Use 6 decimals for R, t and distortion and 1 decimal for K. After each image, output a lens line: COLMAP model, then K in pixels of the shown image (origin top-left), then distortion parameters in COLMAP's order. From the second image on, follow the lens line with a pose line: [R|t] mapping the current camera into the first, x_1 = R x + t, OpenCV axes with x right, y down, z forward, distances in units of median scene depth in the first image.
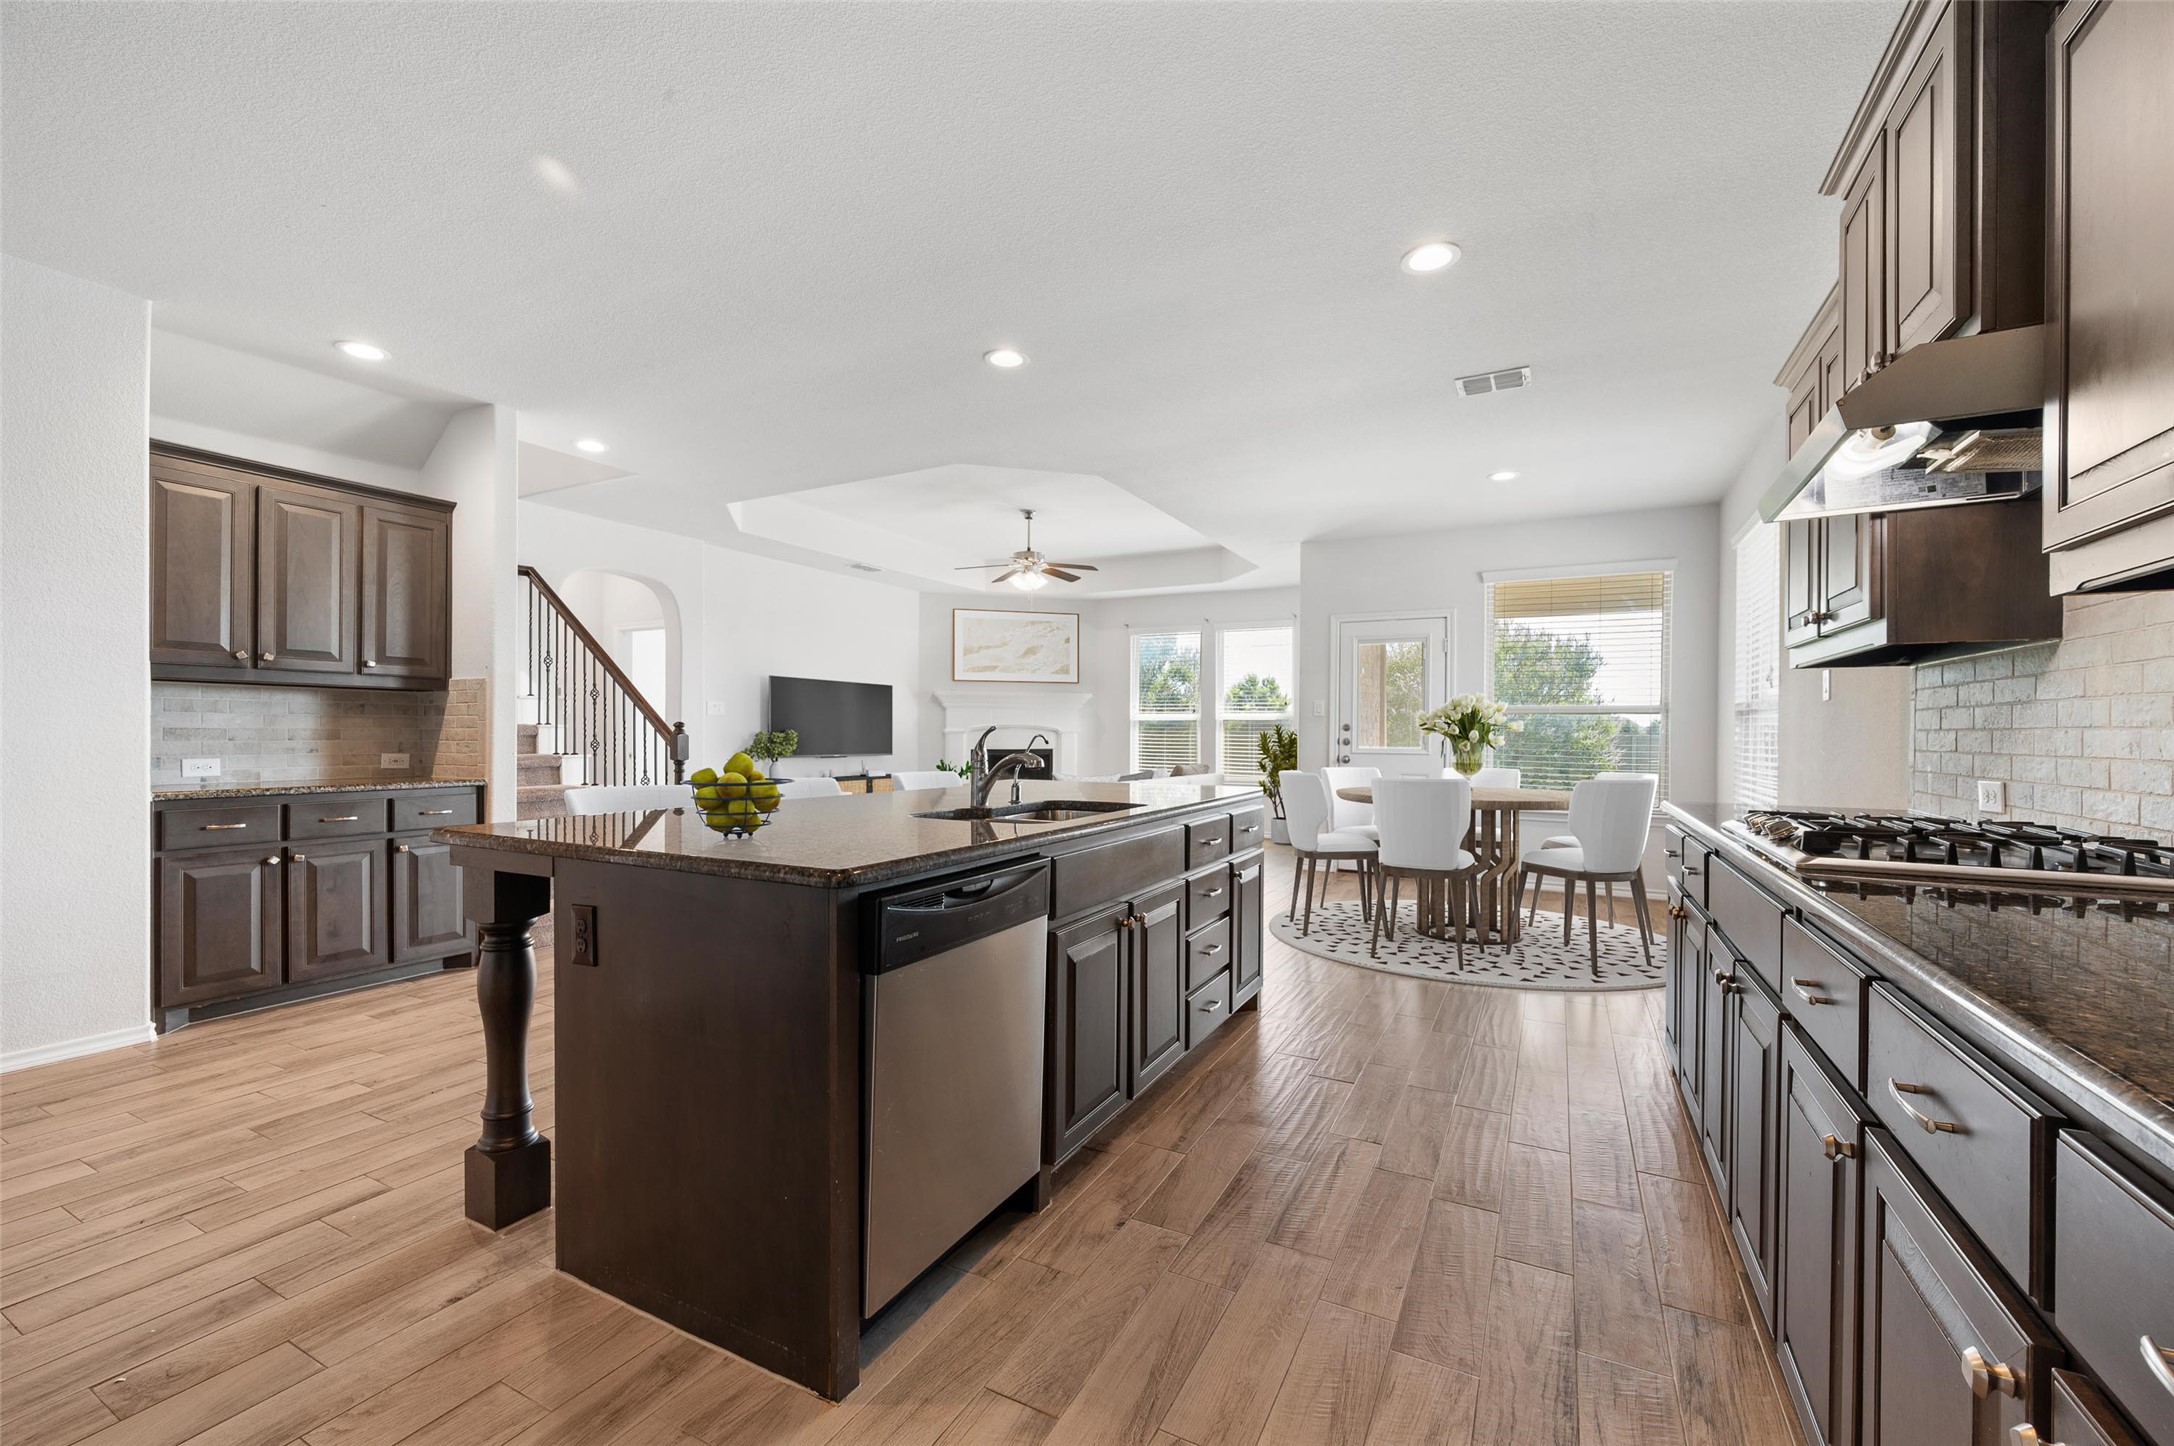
lens RADIAL K [[878.9, 0, 1093.0], [0, 878.9, 730.2], [0, 0, 1]] dist [-0.000129, -0.000022]
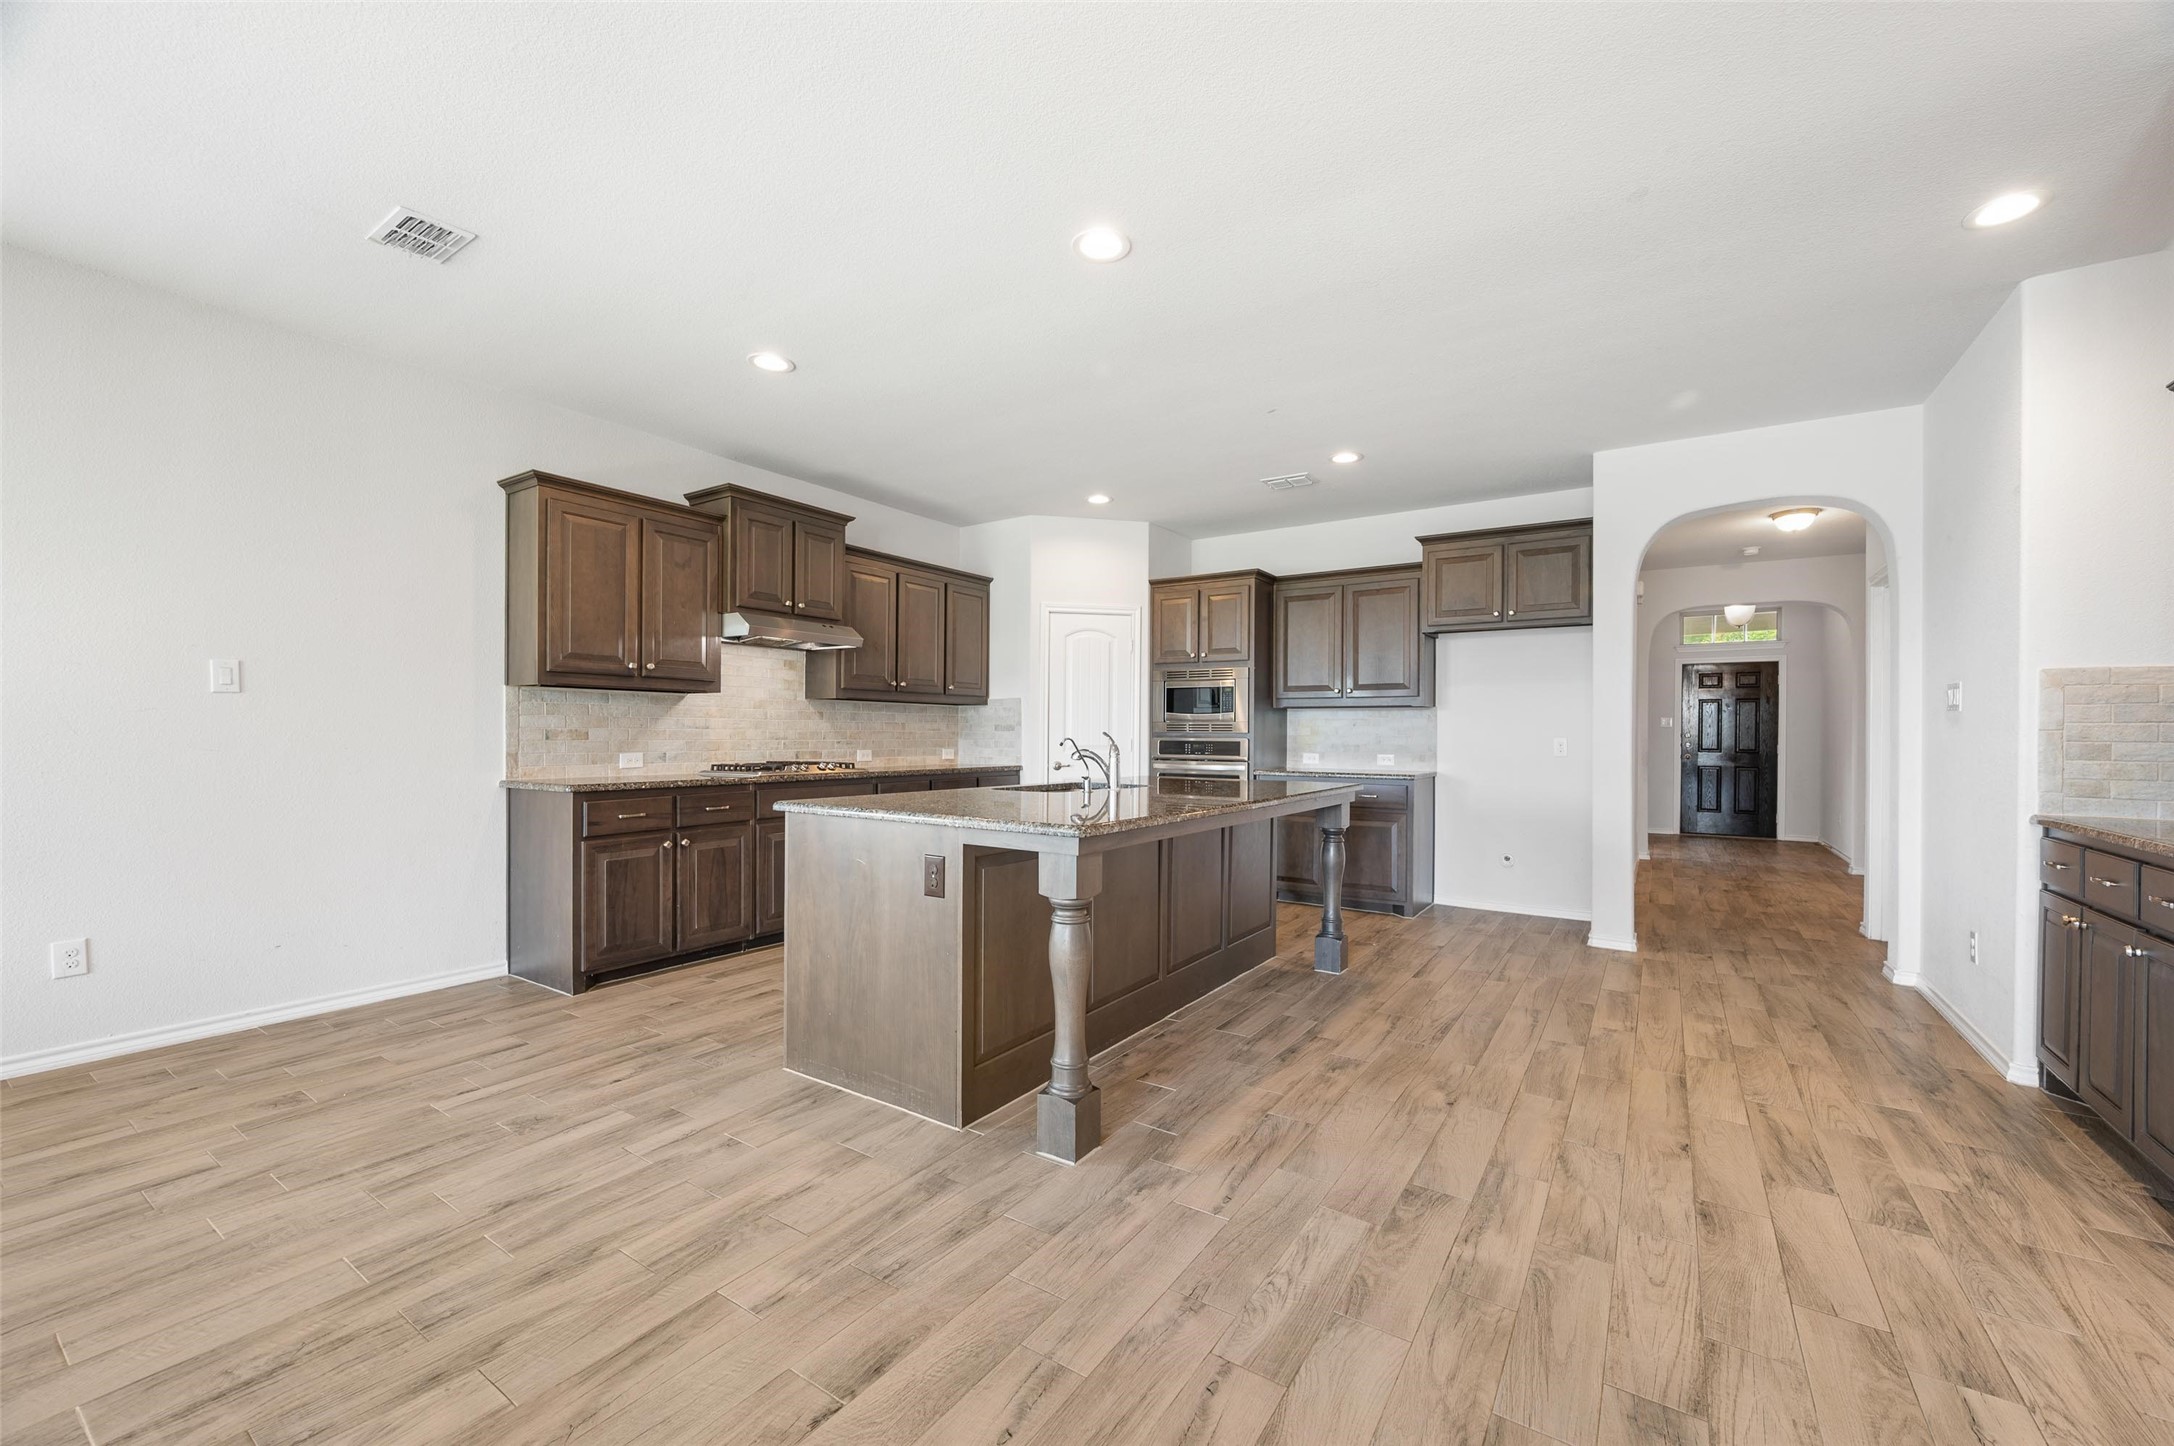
lens RADIAL K [[860.4, 0, 1091.7], [0, 860.4, 738.5], [0, 0, 1]] dist [-0.000100, -0.000395]
pose [[-0.994606, -0.012890, 0.102921, -0.177536], [-0.012458, 0.999911, 0.004839, -0.000021], [-0.102974, 0.003531, -0.994678, 1.810513]]
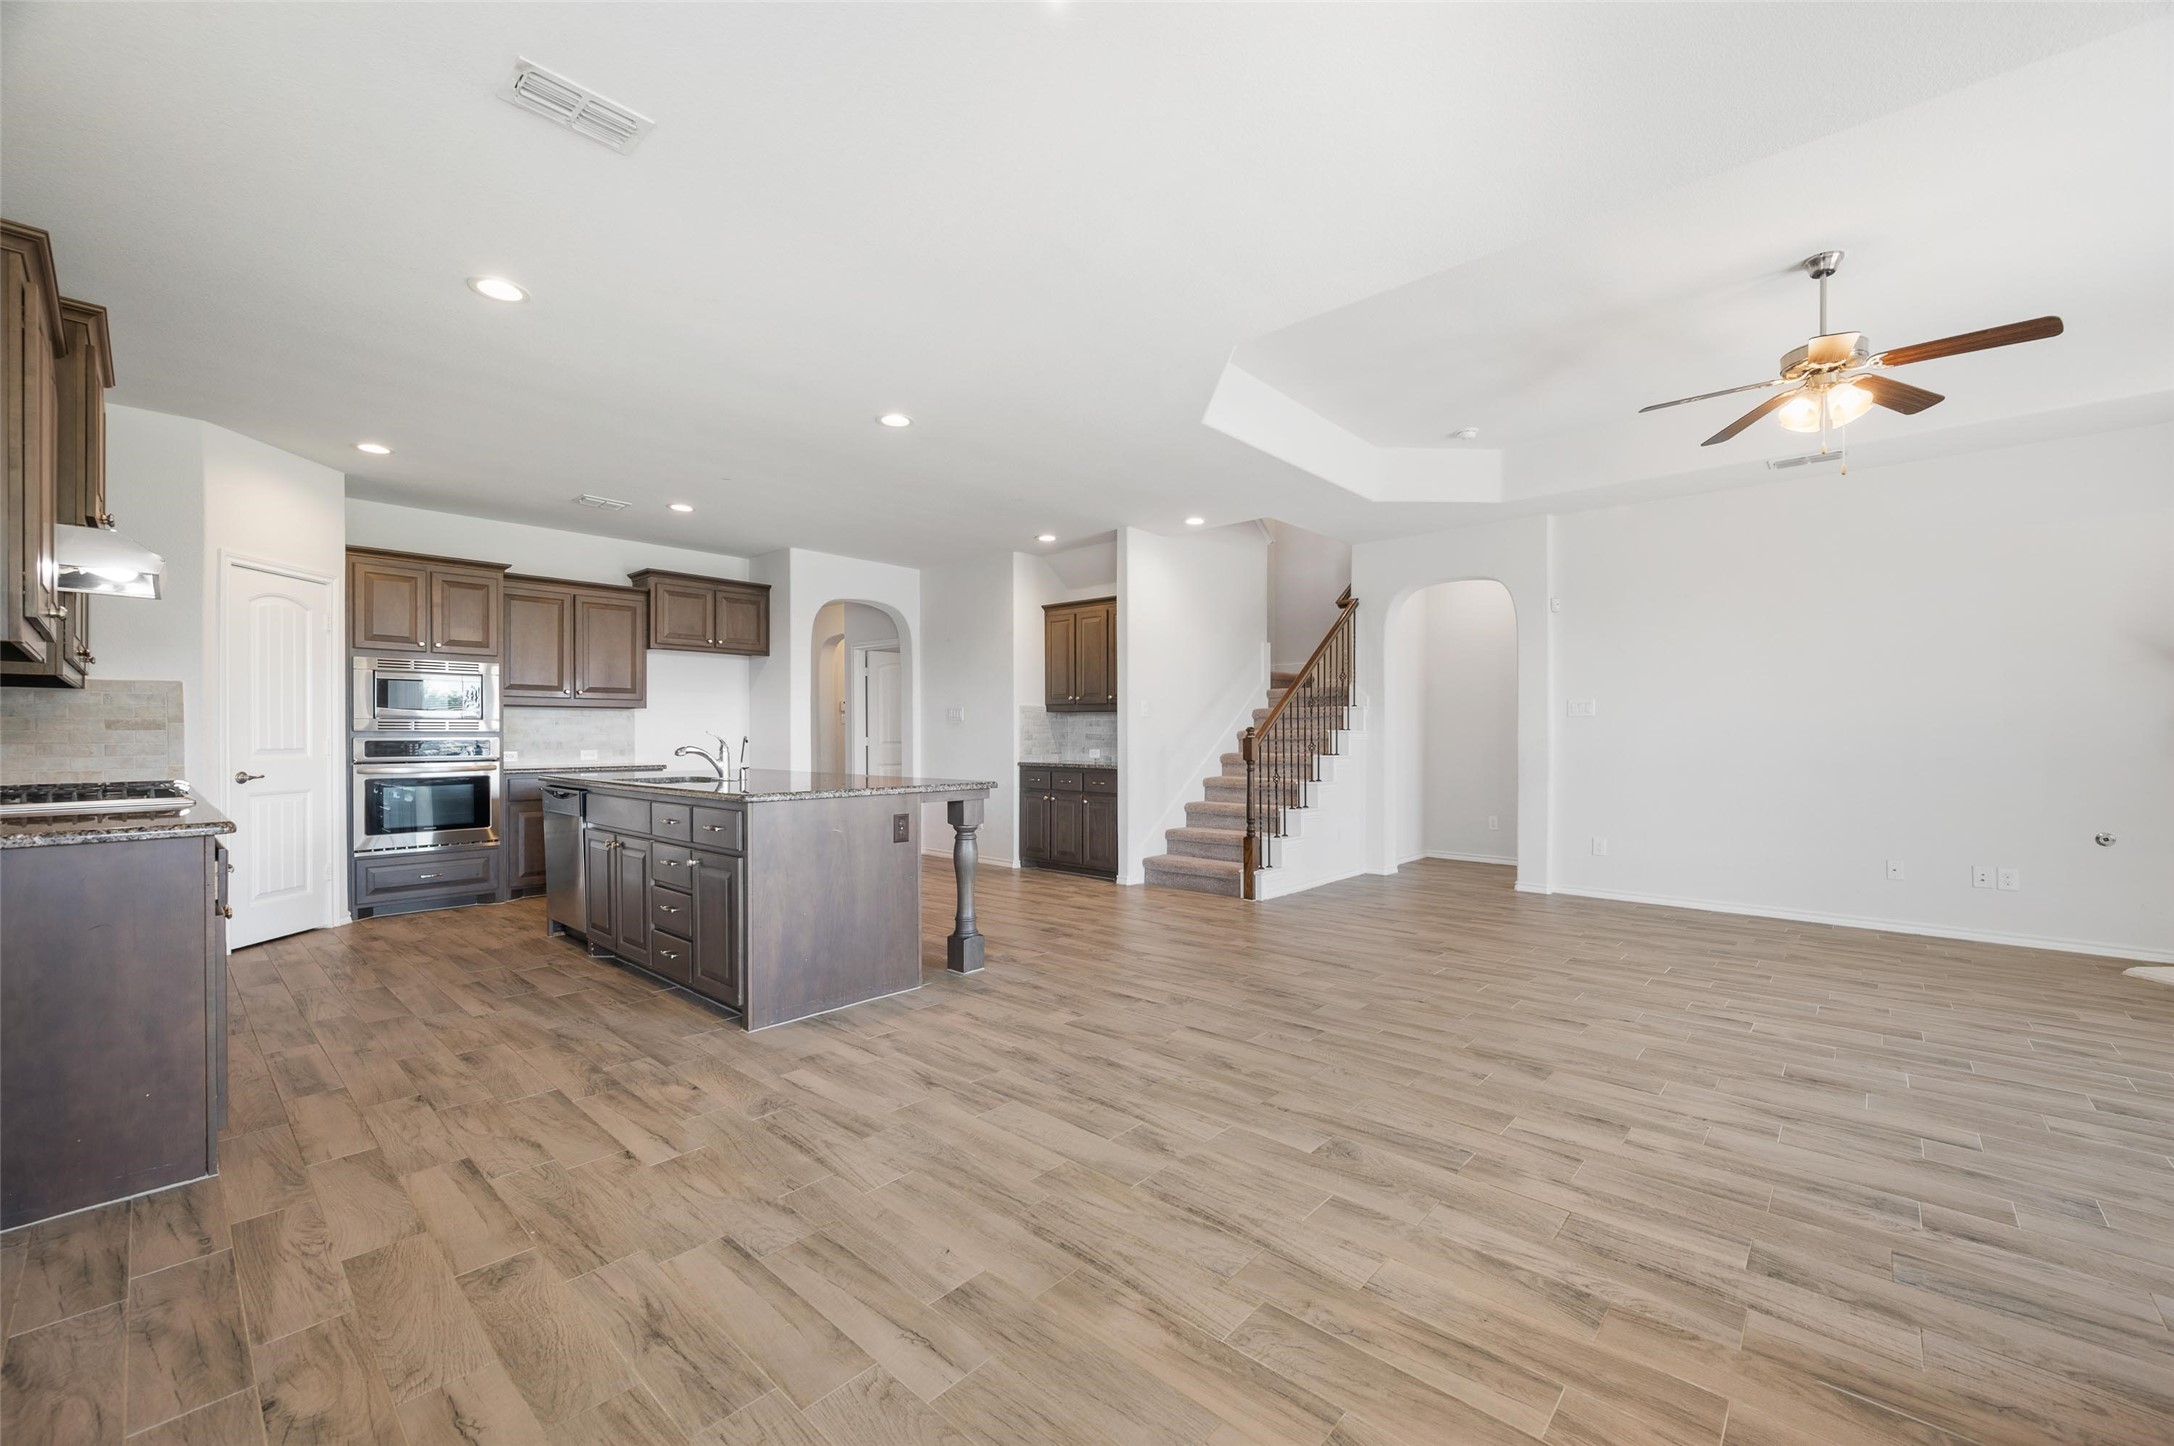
lens RADIAL K [[867.1, 0, 1093.7], [0, 867.1, 740.2], [0, 0, 1]] dist [-0.000603, -0.000064]
pose [[-0.249742, 0.001744, -0.968311, 1.002109], [0.000990, 0.999998, 0.001546, 0.008680], [0.968312, -0.000572, -0.249743, 1.614297]]
